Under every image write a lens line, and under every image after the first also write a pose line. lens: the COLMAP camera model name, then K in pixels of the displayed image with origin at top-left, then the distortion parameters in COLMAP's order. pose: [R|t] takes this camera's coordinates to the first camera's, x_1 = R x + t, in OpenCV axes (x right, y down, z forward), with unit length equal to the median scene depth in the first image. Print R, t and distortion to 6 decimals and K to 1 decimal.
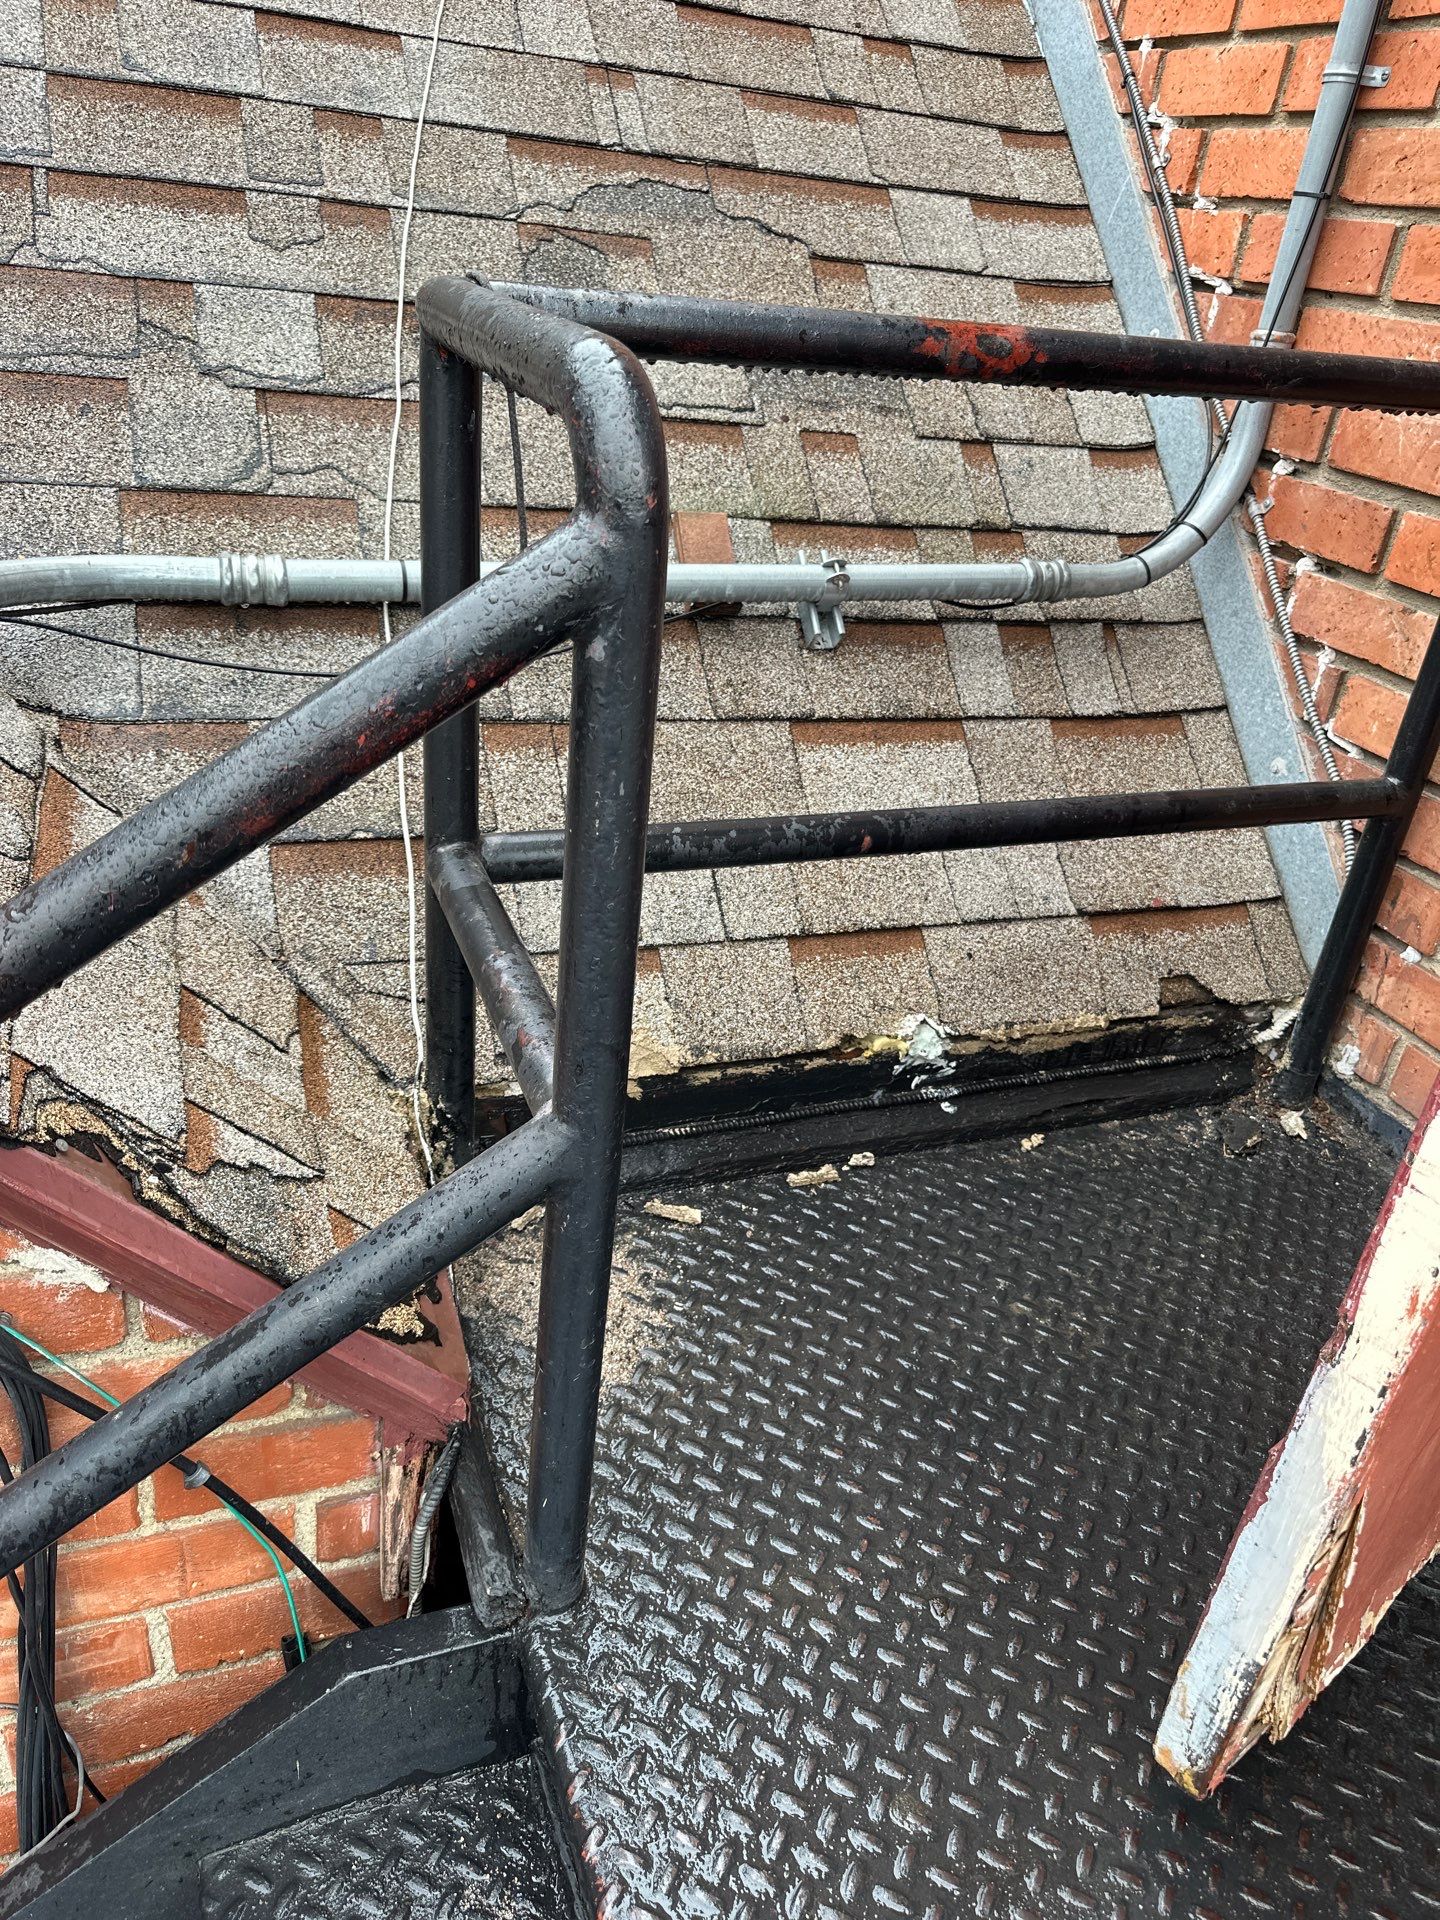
lens RADIAL K [[1359.8, 0, 722.9], [0, 1359.8, 884.3], [0, 0, 1]] dist [0.100125, -0.171431]
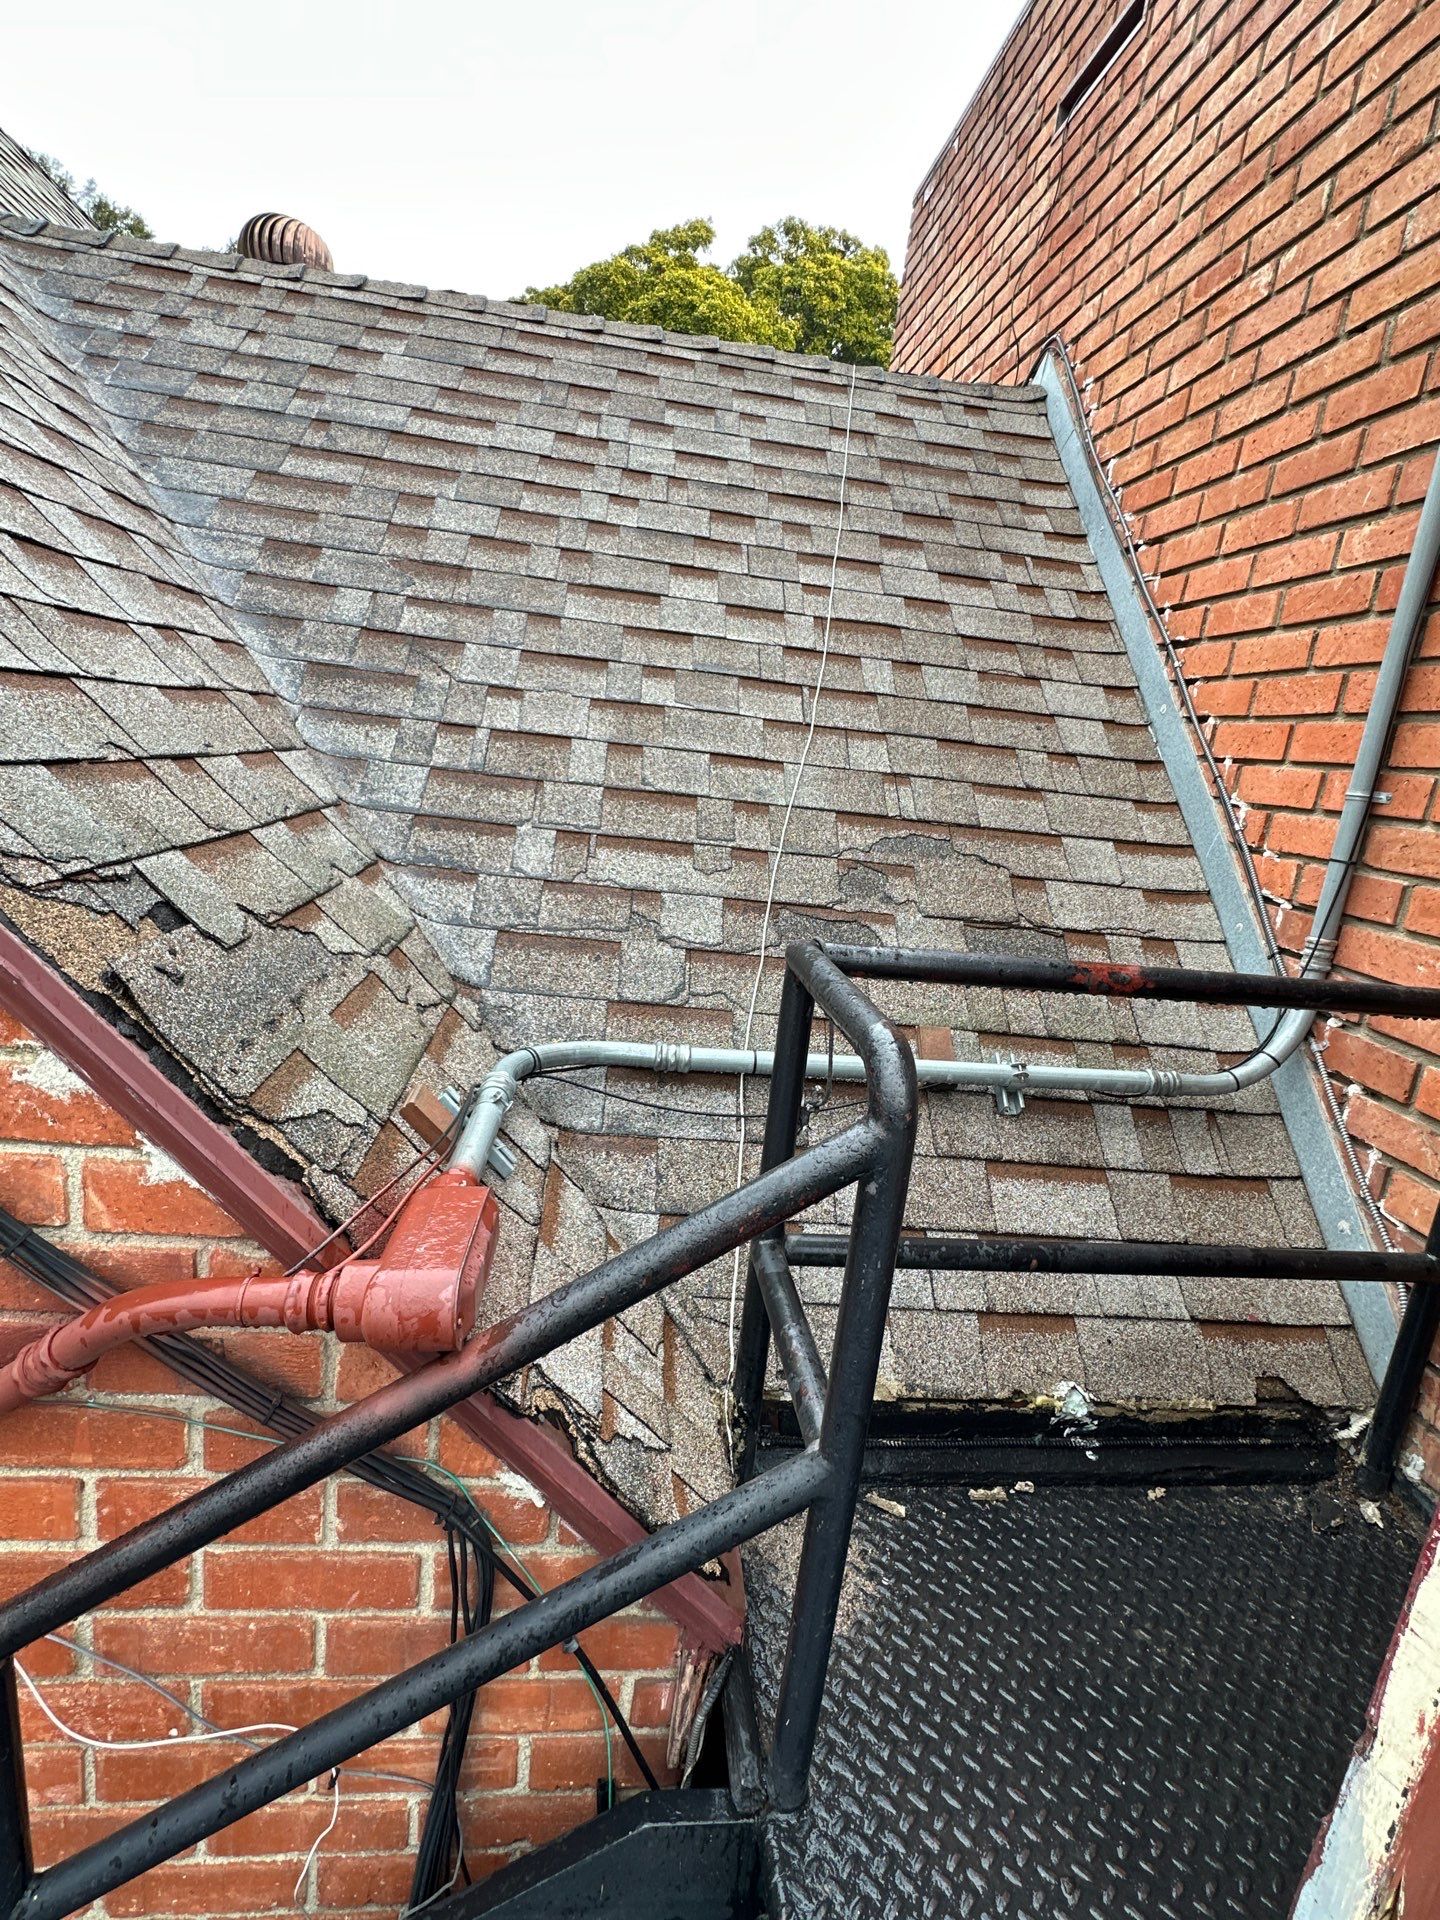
lens RADIAL K [[923.5, 0, 724.4], [0, 923.5, 932.0], [0, 0, 1]] dist [-0.004779, 0.000205]
pose [[0.970179, 0.056136, -0.235801, -0.006268], [-0.118330, 0.958703, -0.258623, -0.069372], [0.211545, 0.278813, 0.936756, -0.121134]]
